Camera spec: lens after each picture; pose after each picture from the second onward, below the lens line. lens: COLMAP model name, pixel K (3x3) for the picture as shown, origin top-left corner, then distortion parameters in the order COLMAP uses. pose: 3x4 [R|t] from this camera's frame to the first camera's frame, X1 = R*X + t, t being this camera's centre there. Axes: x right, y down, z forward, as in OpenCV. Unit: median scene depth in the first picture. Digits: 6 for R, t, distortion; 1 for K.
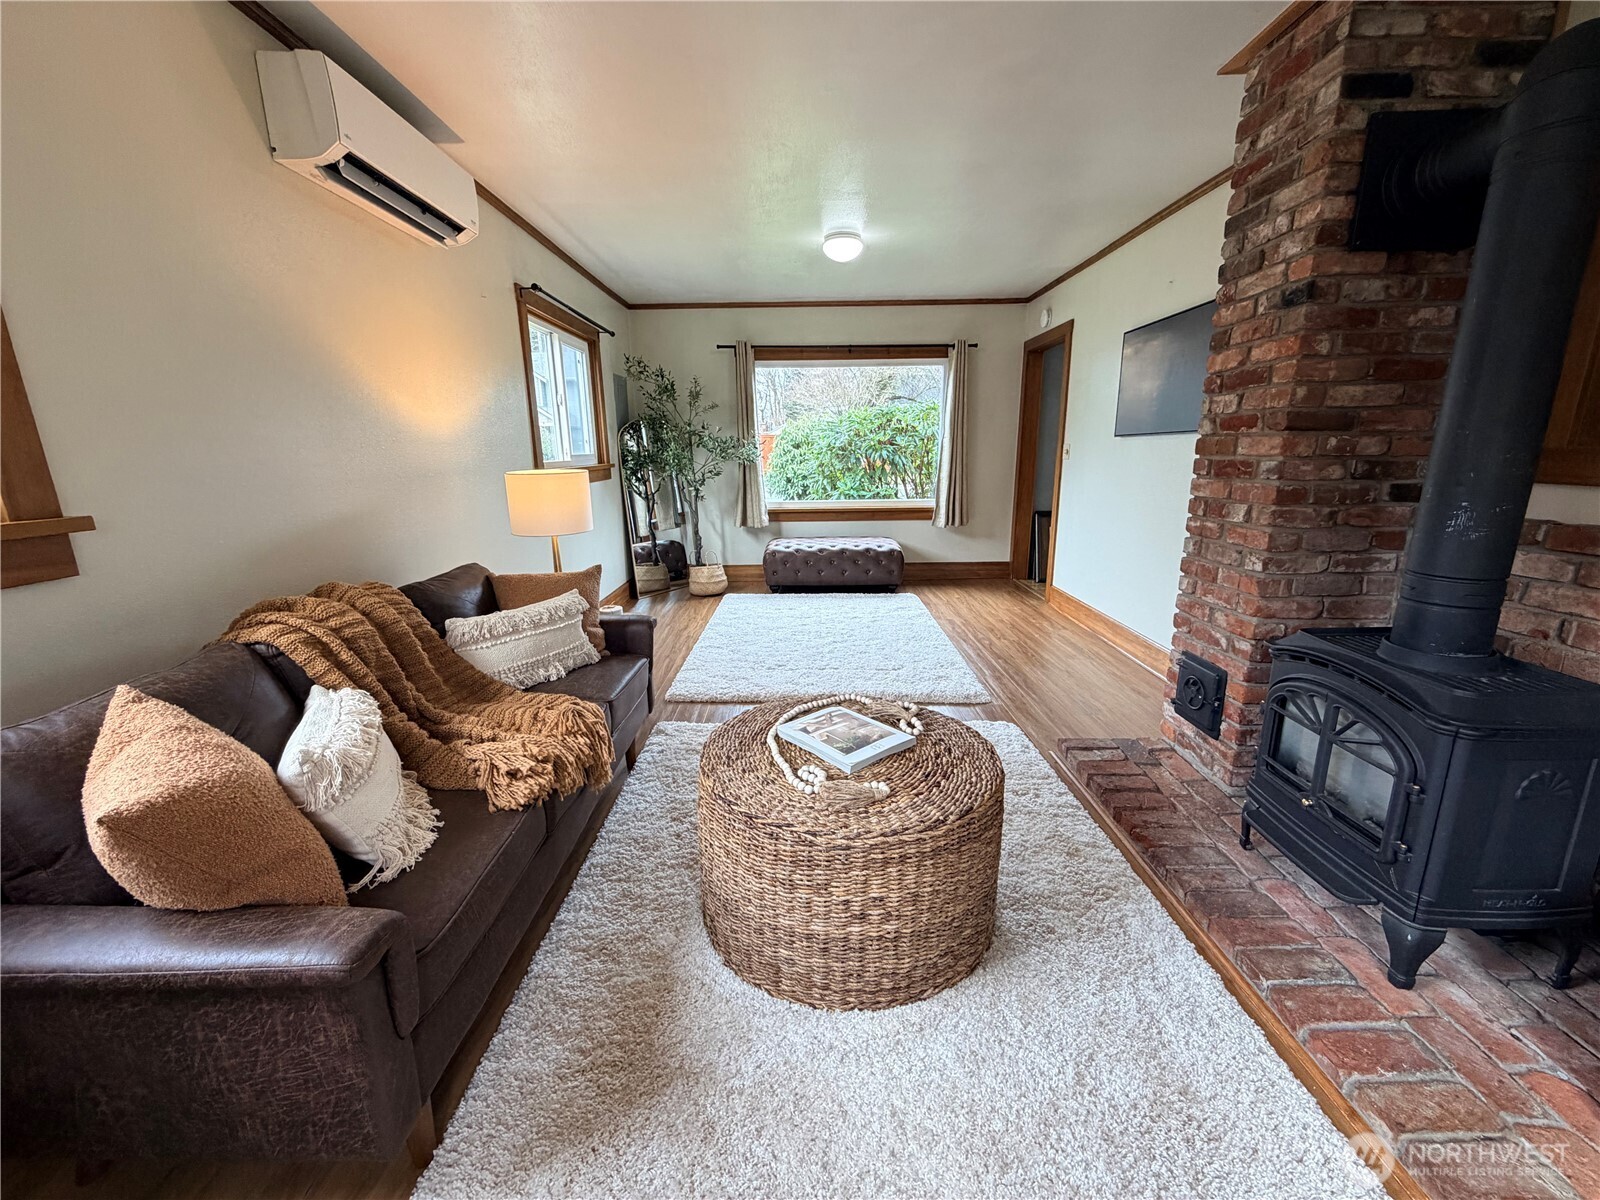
lens RADIAL K [[640.1, 0, 799.3], [0, 640.1, 600.0], [0, 0, 1]] dist [0.001874, 0.000179]
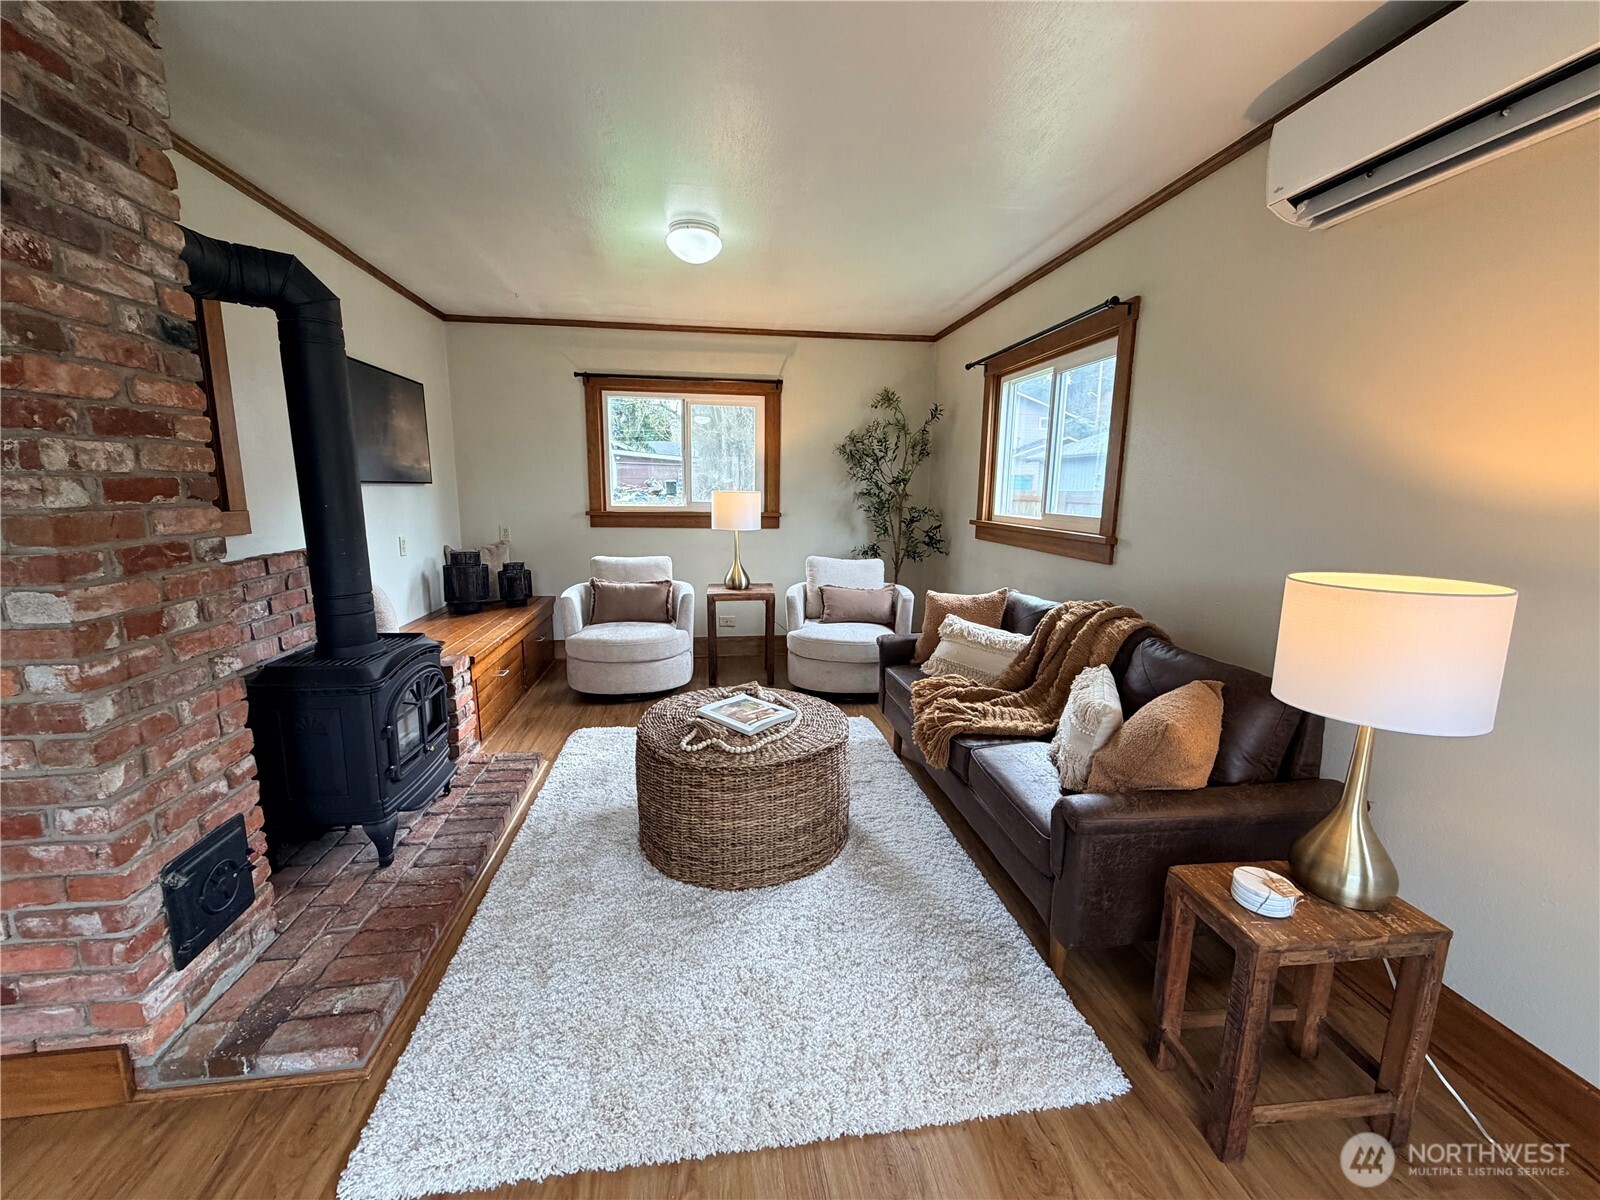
lens RADIAL K [[640.1, 0, 797.6], [0, 640.1, 596.6], [0, 0, 1]] dist [0.001874, 0.000179]
pose [[-0.988915, 0.024959, -0.146373, 0.127095], [-0.035003, 0.918804, 0.393159, -0.460288], [0.144301, 0.393925, -0.907745, 1.749346]]
